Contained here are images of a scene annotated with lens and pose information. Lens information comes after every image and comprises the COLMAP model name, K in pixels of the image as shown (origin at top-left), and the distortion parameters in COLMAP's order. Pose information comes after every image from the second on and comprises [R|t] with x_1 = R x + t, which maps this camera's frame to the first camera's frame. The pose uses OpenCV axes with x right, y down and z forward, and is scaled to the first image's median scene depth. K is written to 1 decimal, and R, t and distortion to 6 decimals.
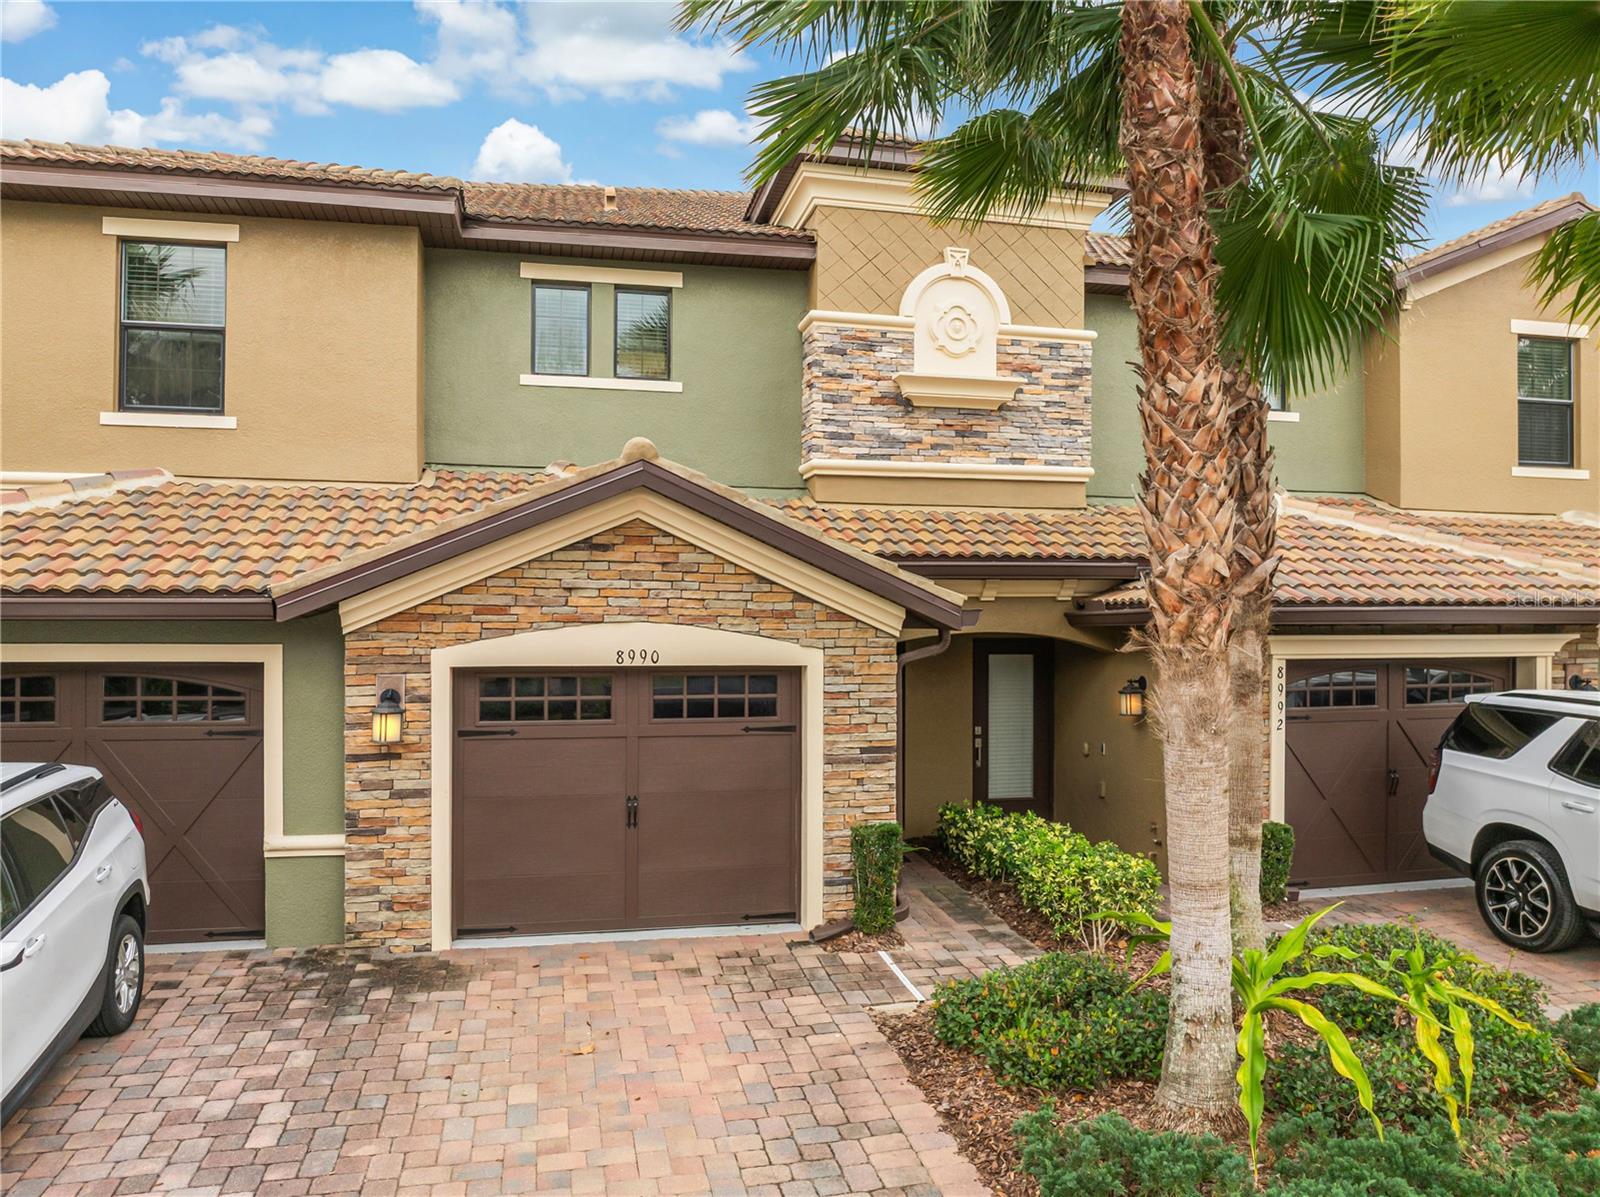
lens RADIAL K [[1161.5, 0, 805.2], [0, 1161.5, 612.9], [0, 0, 1]] dist [-0.035155, 0.004828]
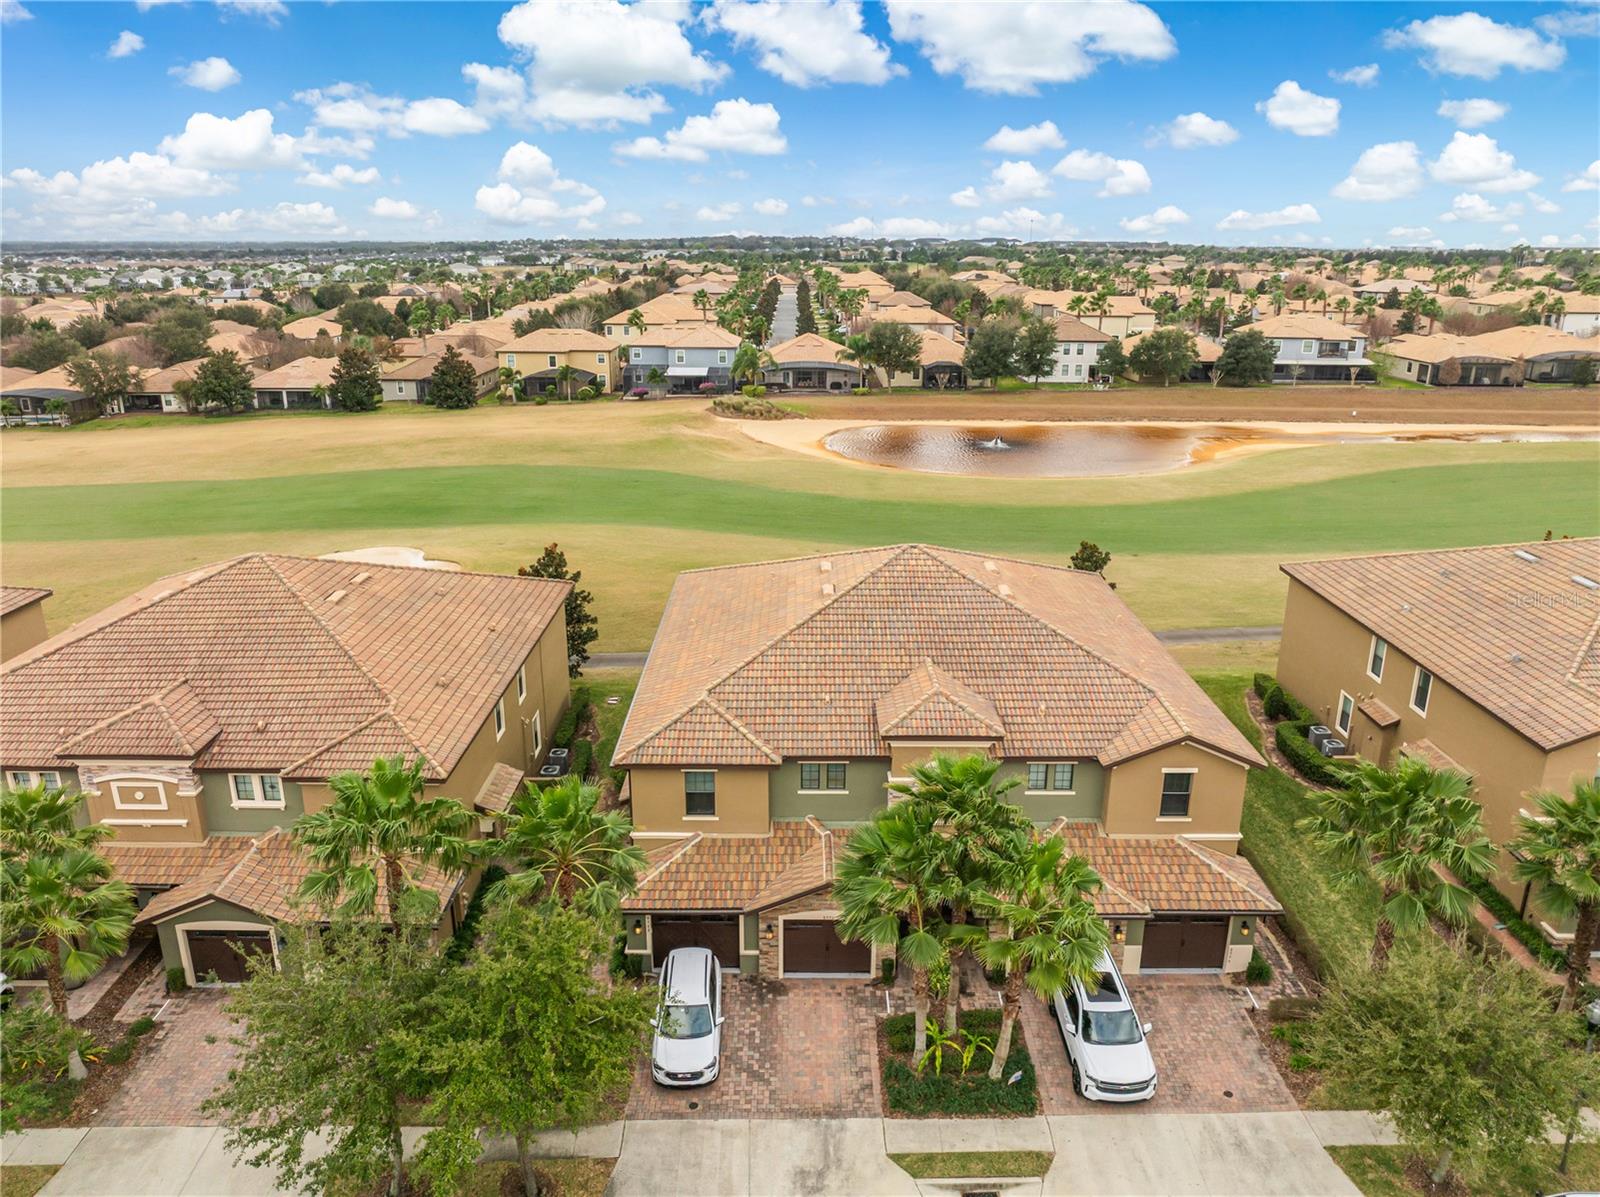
lens RADIAL K [[1161.5, 0, 811.9], [0, 1161.5, 613.1], [0, 0, 1]] dist [-0.035155, 0.004828]
pose [[0.978020, 0.077089, -0.193736, 0.481989], [-0.007384, 0.941369, 0.337299, -2.266591], [0.208379, -0.328455, 0.921247, -2.302799]]
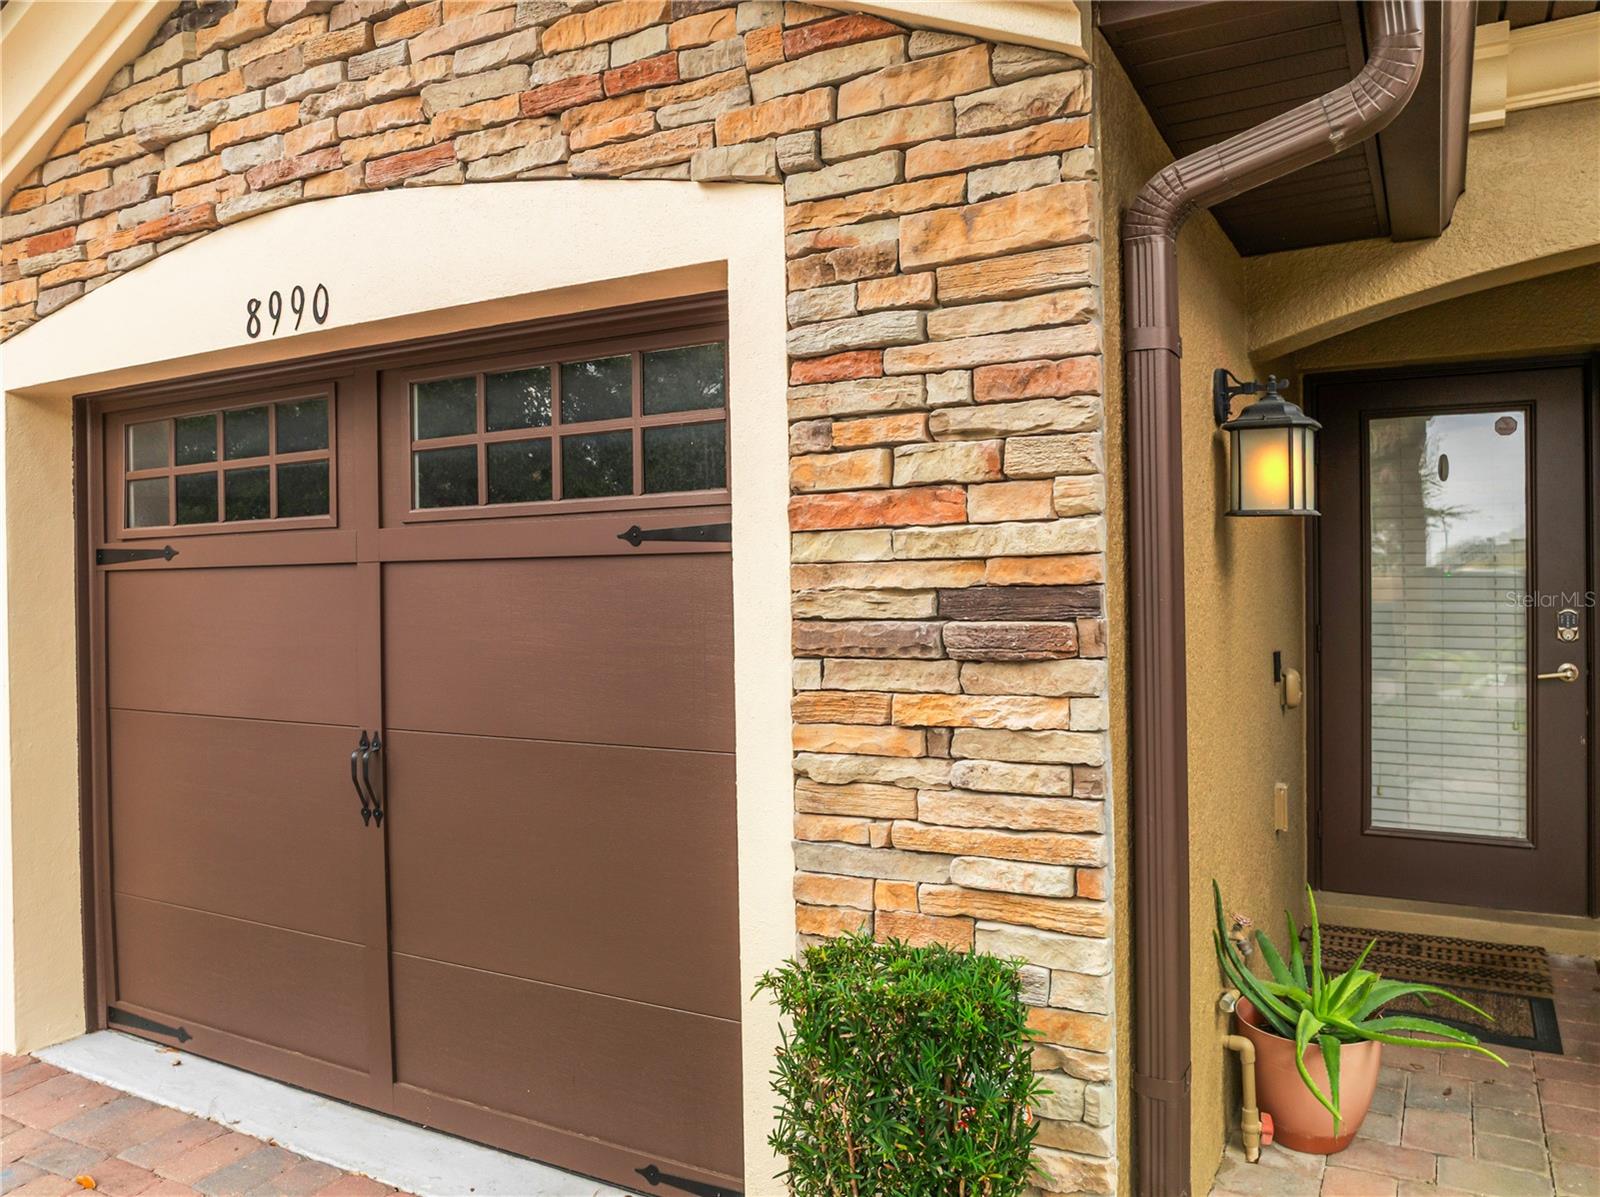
lens RADIAL K [[1161.5, 0, 807.1], [0, 1161.5, 582.1], [0, 0, 1]] dist [-0.035155, 0.004828]
pose [[0.746780, -0.016970, -0.664854, 0.184862], [0.019890, 0.999797, -0.003179, 0.119370], [0.664773, -0.010851, 0.746966, 0.848898]]
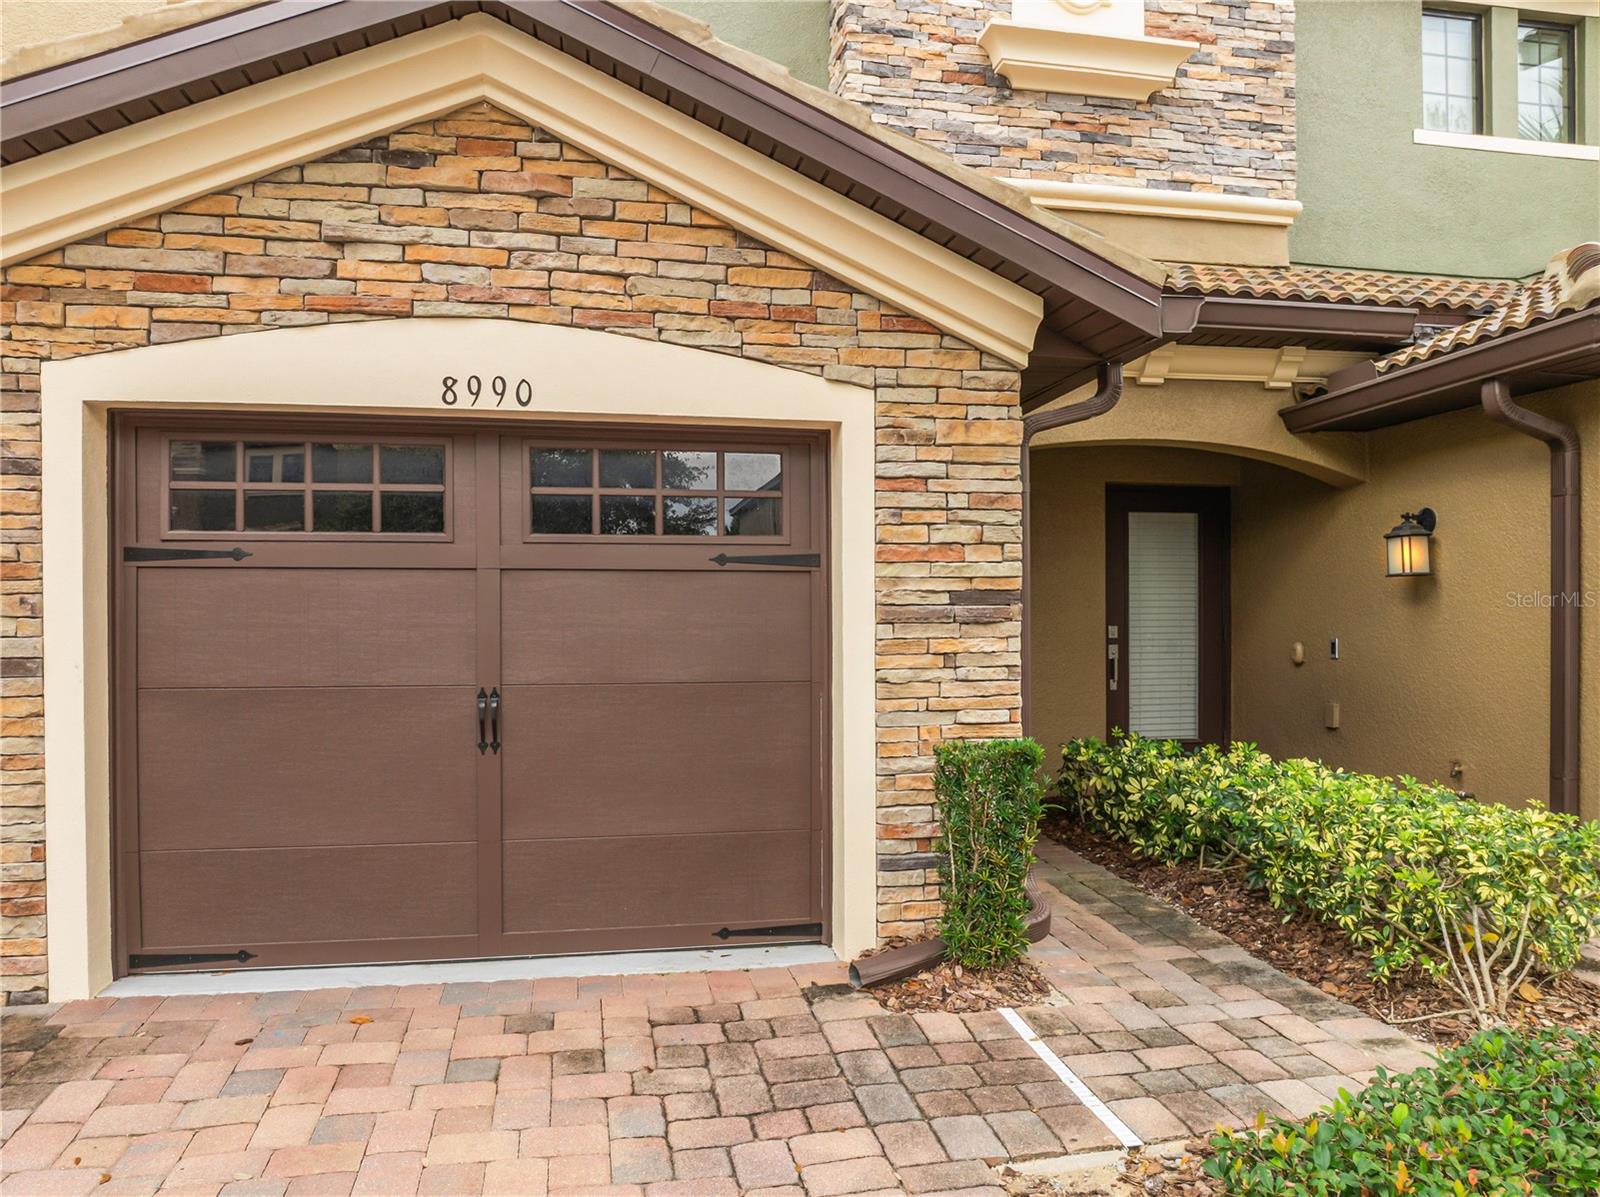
lens RADIAL K [[1161.5, 0, 793.1], [0, 1161.5, 634.2], [0, 0, 1]] dist [-0.035155, 0.004828]
pose [[0.999330, -0.006360, -0.036039, -0.001546], [0.006893, 0.999868, 0.014699, 0.131618], [0.035941, -0.014938, 0.999242, 0.523459]]
